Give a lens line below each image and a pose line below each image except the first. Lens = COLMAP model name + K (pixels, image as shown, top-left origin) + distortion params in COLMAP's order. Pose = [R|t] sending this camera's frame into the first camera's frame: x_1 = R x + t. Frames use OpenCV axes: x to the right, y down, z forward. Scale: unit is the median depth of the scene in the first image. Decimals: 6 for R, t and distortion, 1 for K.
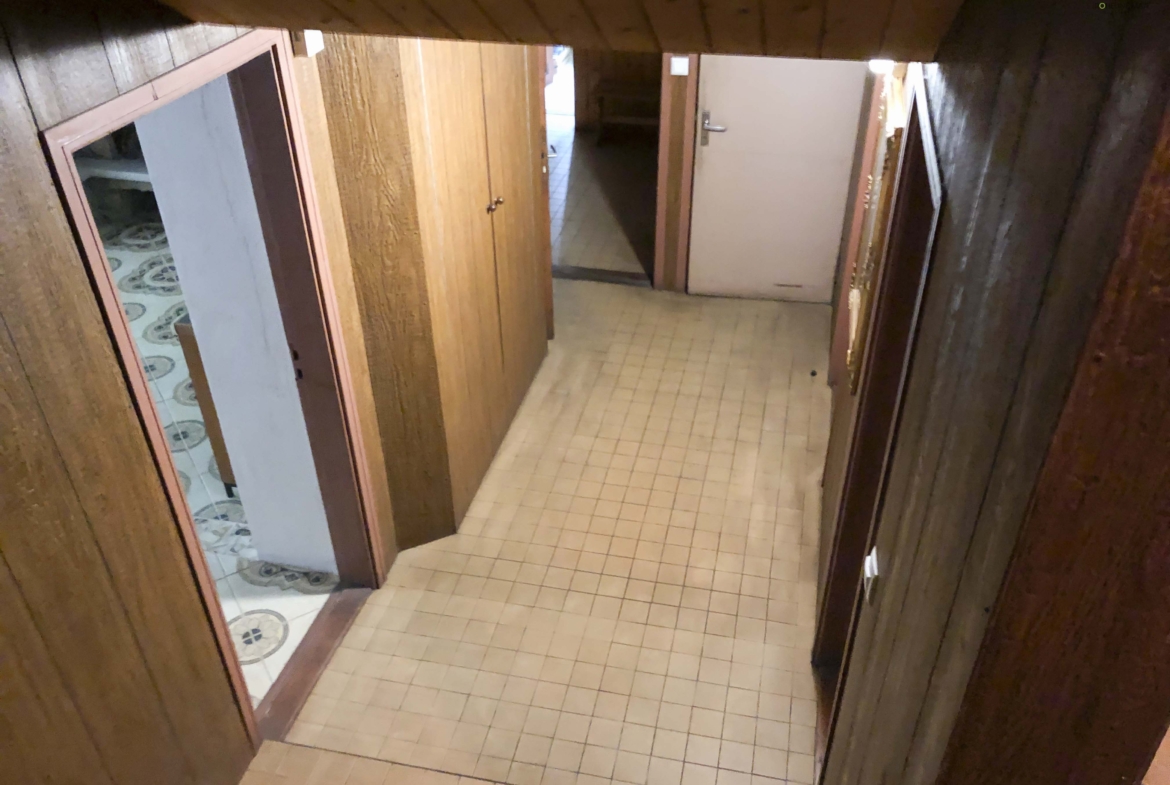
lens RADIAL K [[983.9, 0, 585.7], [0, 983.9, 387.3], [0, 0, 1]] dist [0.029242, -0.013222]
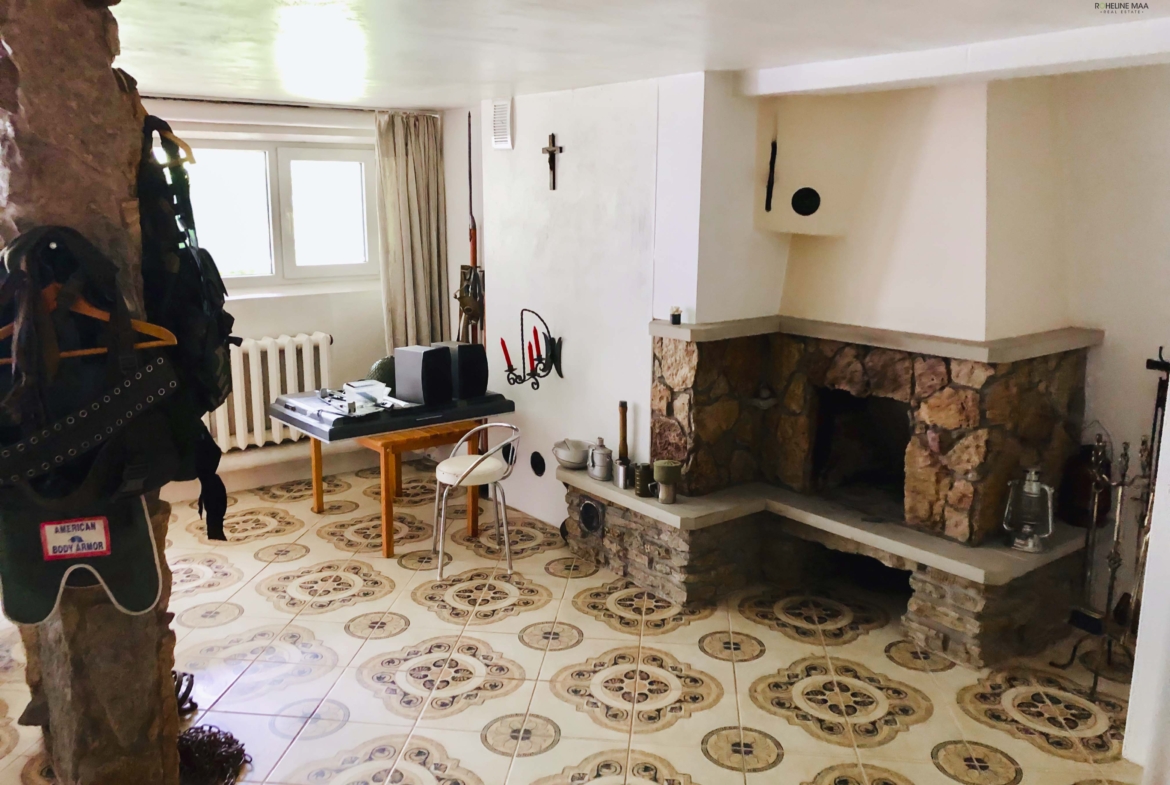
lens RADIAL K [[983.9, 0, 580.7], [0, 983.9, 385.7], [0, 0, 1]] dist [0.029242, -0.013222]
pose [[0.792363, 0.114912, -0.599130, -0.213119], [-0.321553, 0.913266, -0.250097, -0.087156], [0.518426, 0.390820, 0.760588, 0.413406]]
